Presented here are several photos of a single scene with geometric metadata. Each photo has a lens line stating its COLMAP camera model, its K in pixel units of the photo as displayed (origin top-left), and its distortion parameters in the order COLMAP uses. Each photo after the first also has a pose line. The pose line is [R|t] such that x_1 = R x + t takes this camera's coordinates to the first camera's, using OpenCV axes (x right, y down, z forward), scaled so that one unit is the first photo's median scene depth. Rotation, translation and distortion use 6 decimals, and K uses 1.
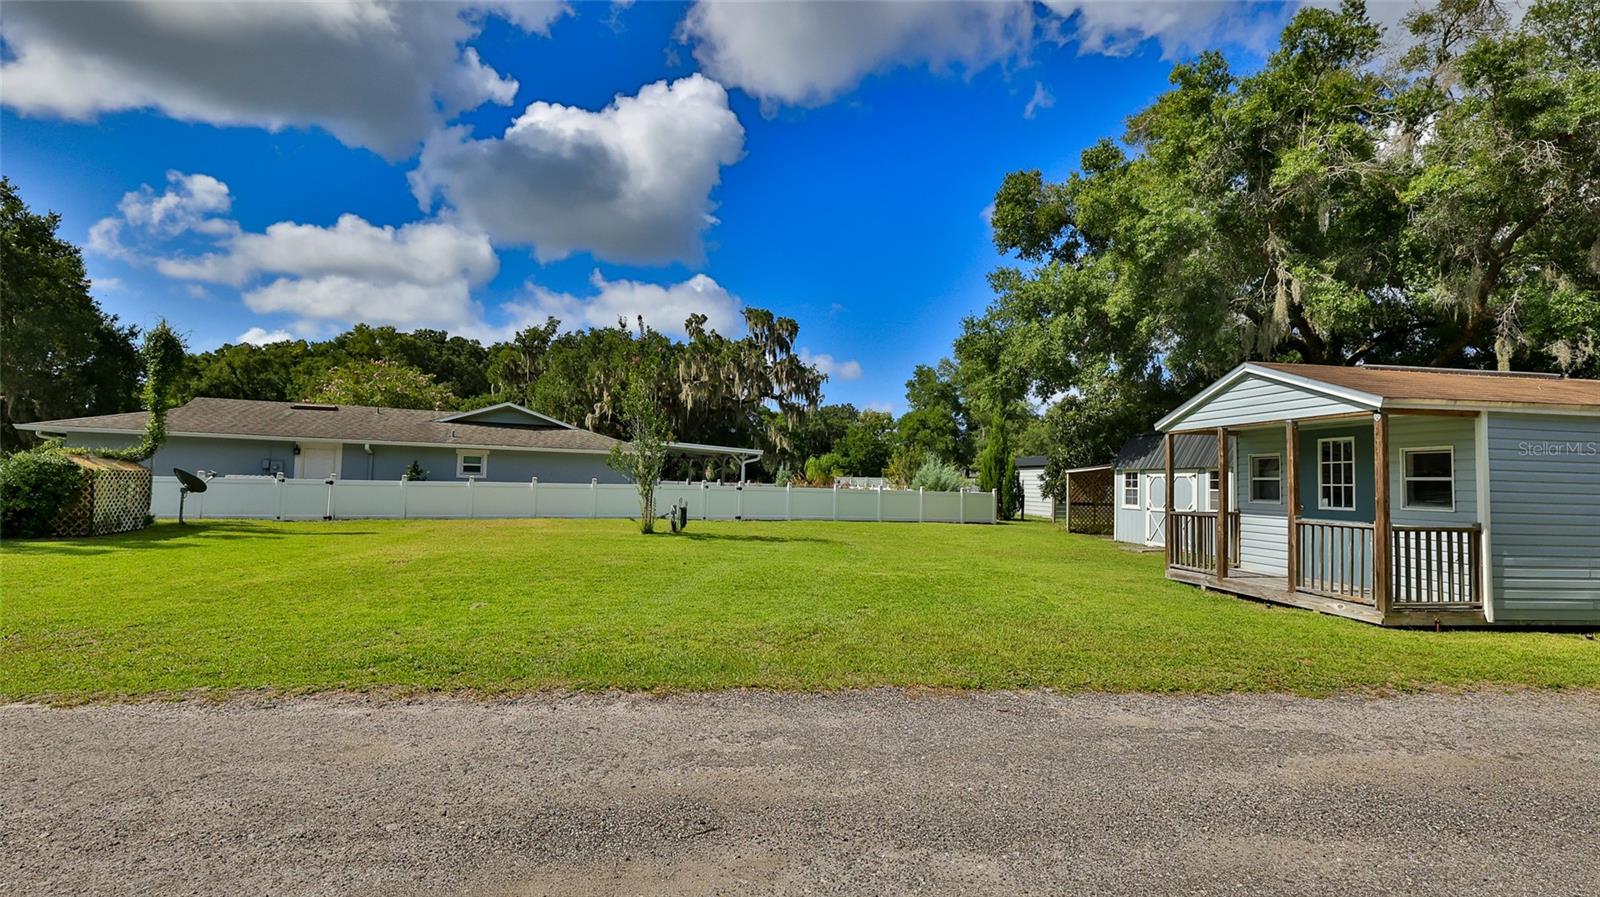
lens RADIAL K [[696.5, 0, 805.1], [0, 696.5, 448.7], [0, 0, 1]] dist [-0.005004, -0.000569]
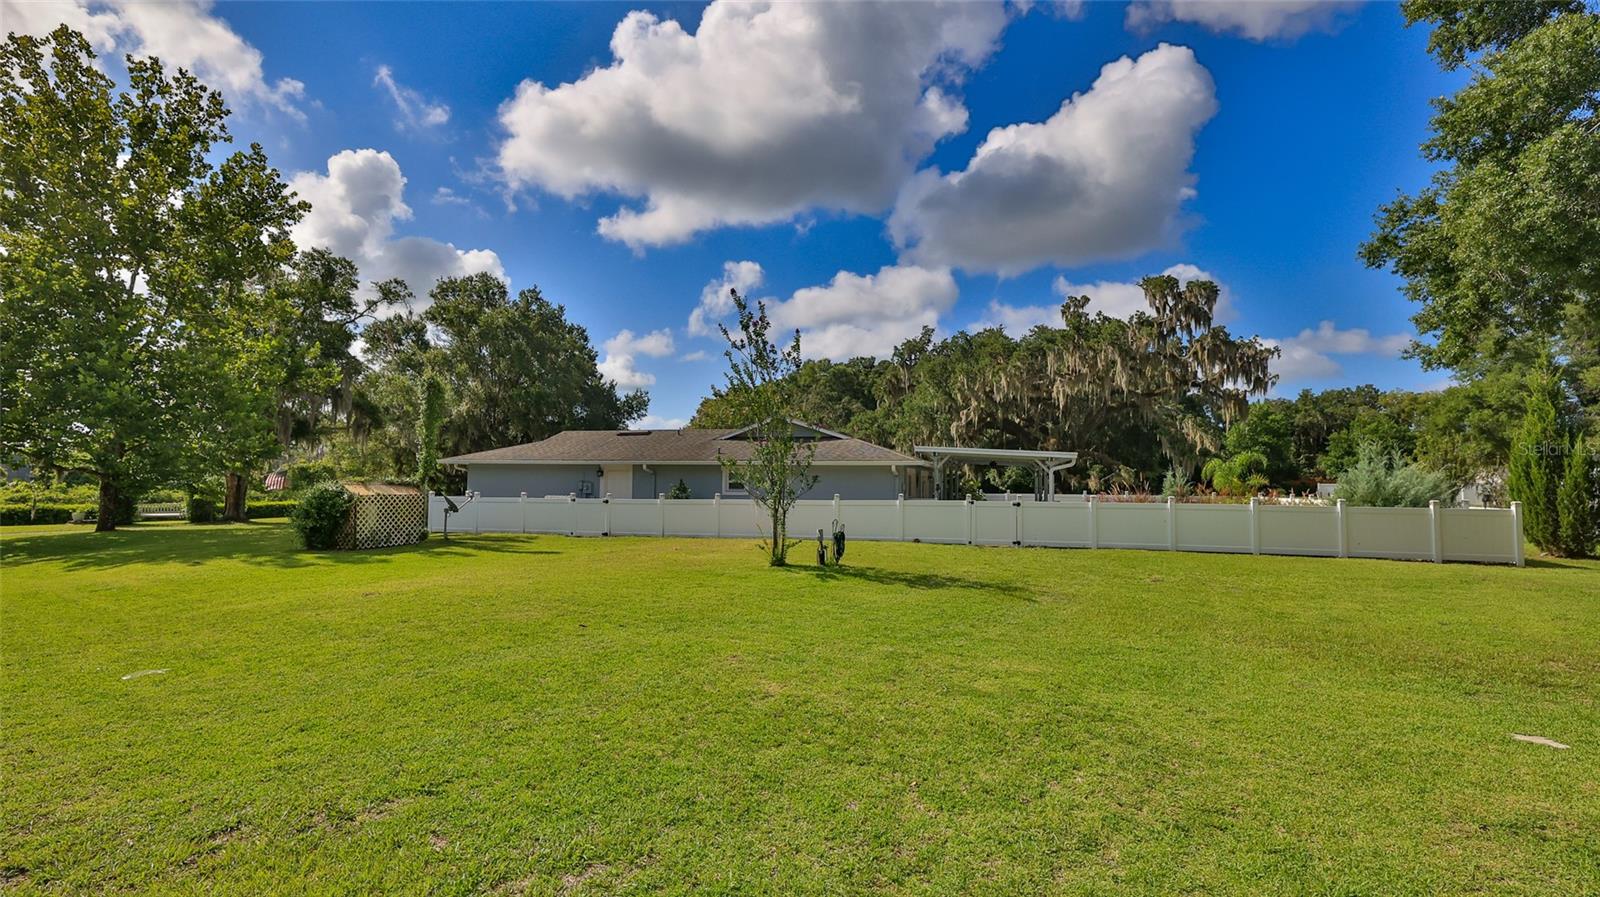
lens RADIAL K [[696.5, 0, 823.3], [0, 696.5, 451.1], [0, 0, 1]] dist [-0.005004, -0.000569]
pose [[0.803149, -0.049004, -0.593759, 0.085506], [0.041611, 0.998792, -0.026147, 0.004828], [0.594323, -0.003707, 0.804218, 0.121164]]
